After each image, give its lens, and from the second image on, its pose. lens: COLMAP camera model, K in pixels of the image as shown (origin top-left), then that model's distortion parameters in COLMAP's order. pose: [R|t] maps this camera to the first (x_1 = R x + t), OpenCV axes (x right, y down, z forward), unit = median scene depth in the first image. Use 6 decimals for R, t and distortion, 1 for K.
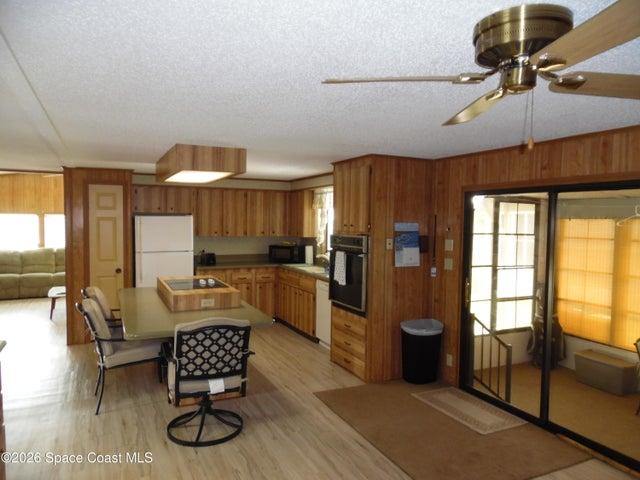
lens RADIAL K [[446.1, 0, 319.5], [0, 446.1, 238.1], [0, 0, 1]] dist [-0.016757, -0.008094]
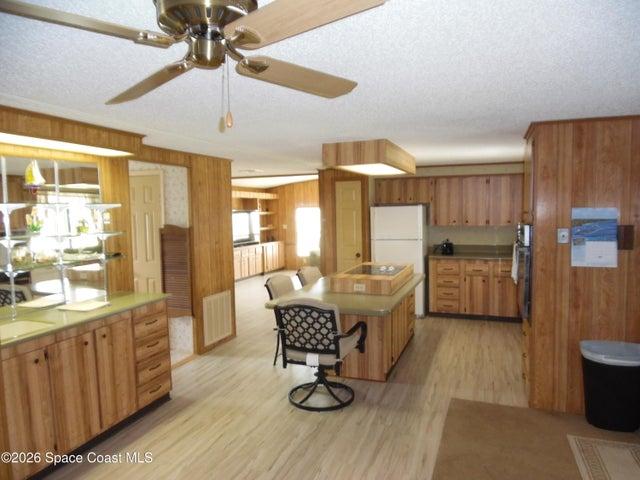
lens RADIAL K [[446.1, 0, 319.5], [0, 446.1, 238.1], [0, 0, 1]] dist [-0.016757, -0.008094]
pose [[0.694554, 0.020853, -0.719138, 0.406335], [-0.001940, 0.999630, 0.027113, -0.003105], [0.719438, -0.017436, 0.694338, 0.165126]]
